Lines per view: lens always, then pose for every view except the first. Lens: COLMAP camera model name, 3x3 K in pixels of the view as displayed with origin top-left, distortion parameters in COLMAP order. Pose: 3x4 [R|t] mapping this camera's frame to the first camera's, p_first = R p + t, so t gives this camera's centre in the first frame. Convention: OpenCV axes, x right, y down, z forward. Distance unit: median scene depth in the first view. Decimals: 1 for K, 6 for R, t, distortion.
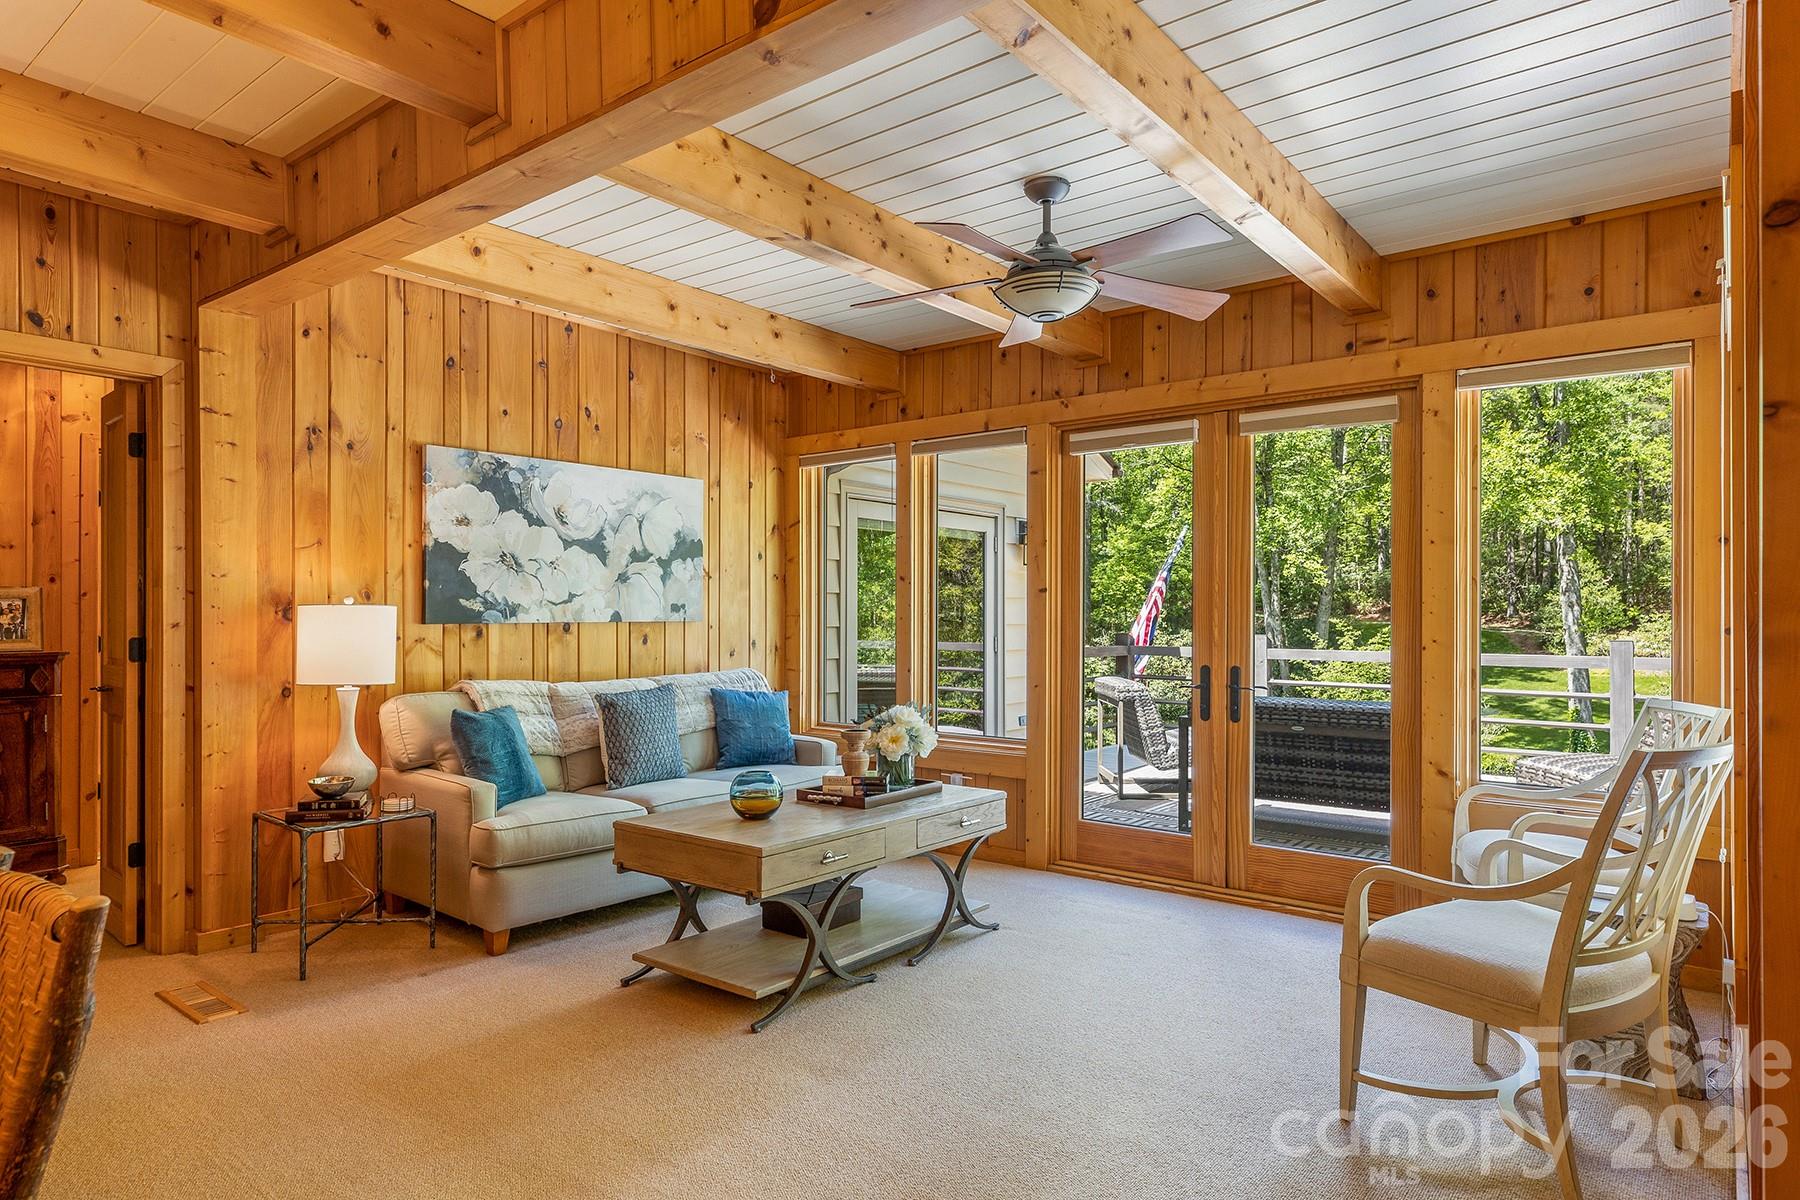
lens RADIAL K [[1036.5, 0, 919.6], [0, 1036.5, 608.6], [0, 0, 1]] dist [0.005716, 0.001622]
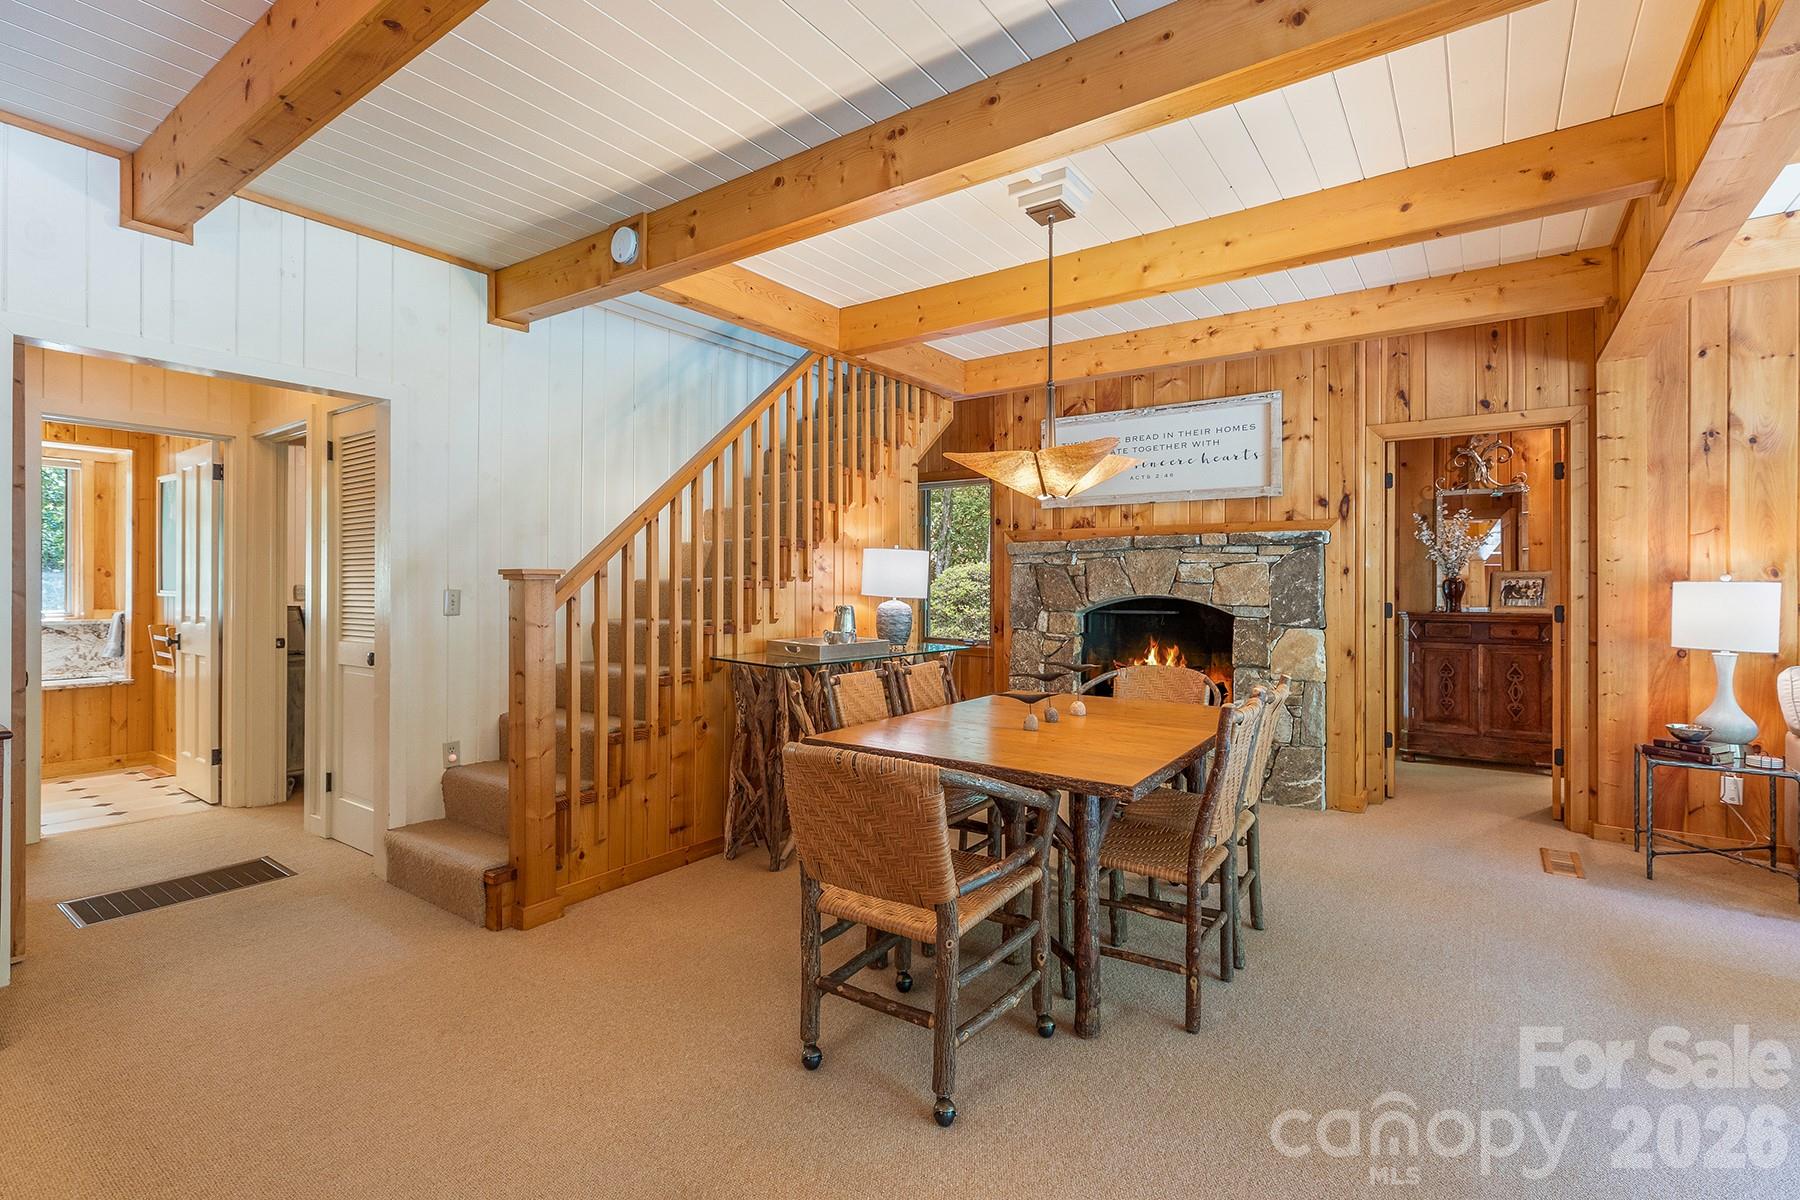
lens RADIAL K [[830.5, 0, 889.6], [0, 830.5, 587.6], [0, 0, 1]] dist [0.004432, 0.002576]
pose [[0.032542, 0.000670, -0.999470, 0.323088], [0.002637, 0.999996, 0.000757, -0.000115], [0.999467, -0.002661, 0.032540, 0.037341]]
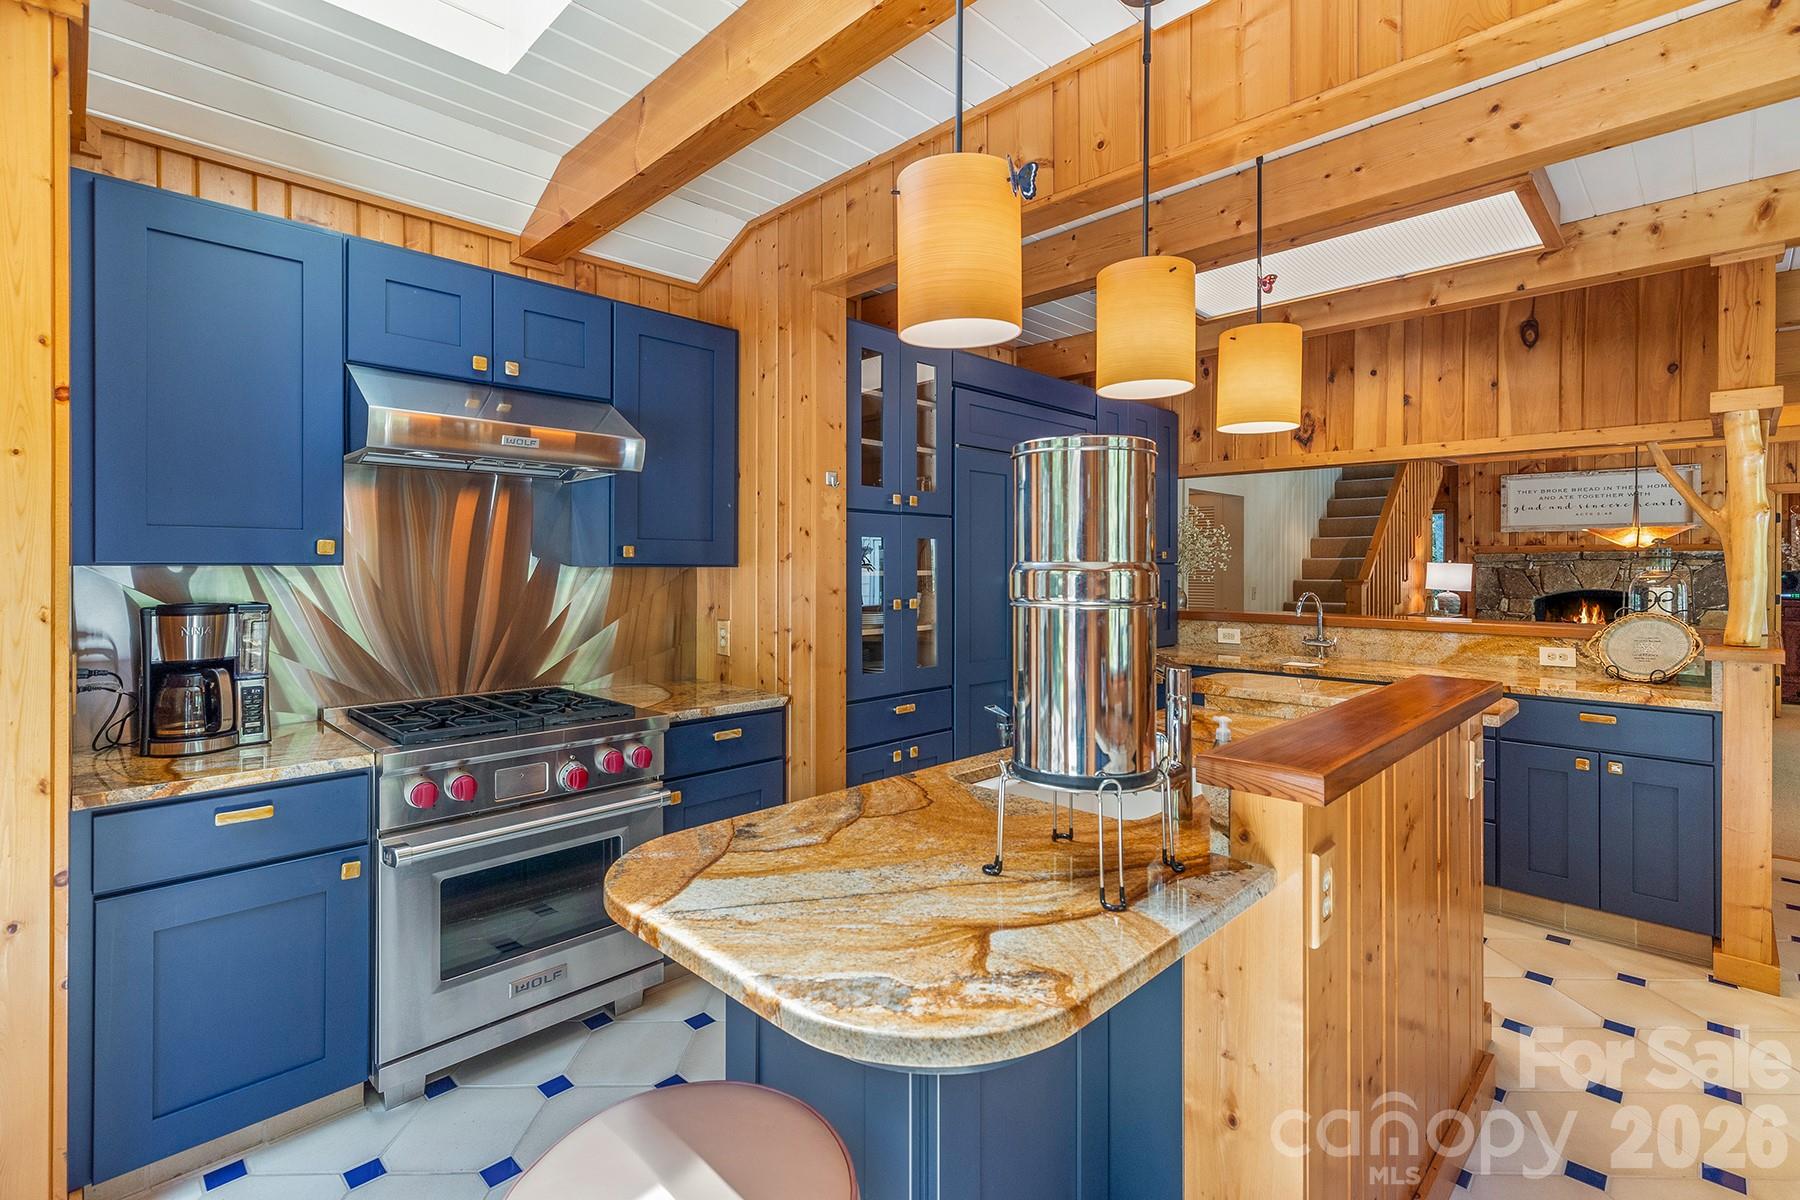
lens RADIAL K [[830.5, 0, 902.3], [0, 830.5, 563.8], [0, 0, 1]] dist [0.004432, 0.002576]
pose [[-0.135624, -0.003942, -0.990753, 1.266575], [0.005786, 0.999972, -0.004770, -0.045781], [0.990743, -0.006379, -0.135598, -0.880222]]
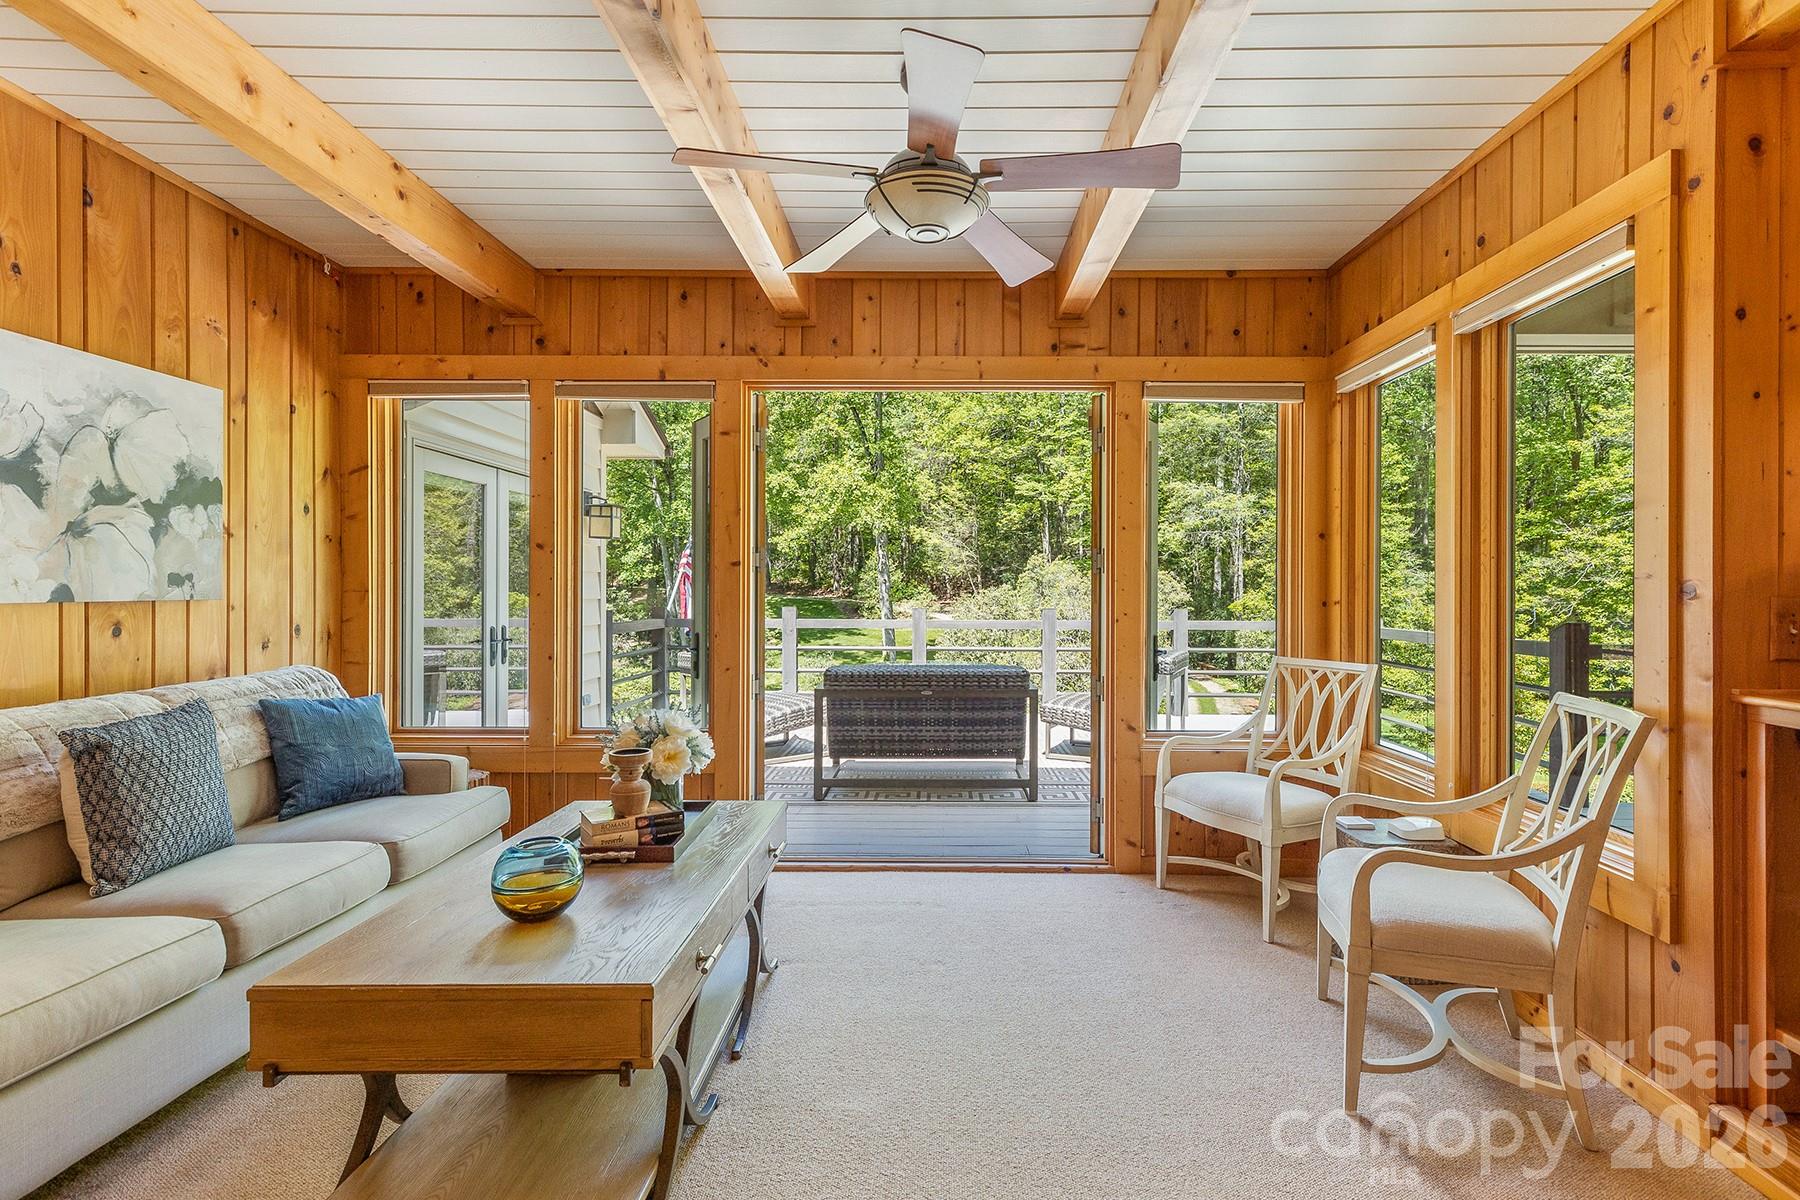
lens RADIAL K [[830.5, 0, 912.6], [0, 830.5, 588.8], [0, 0, 1]] dist [0.004432, 0.002576]
pose [[0.795622, 0.001349, 0.605792, -0.233478], [-0.005527, 0.999972, 0.005032, -0.000076], [-0.605768, -0.007352, 0.795607, 0.382254]]
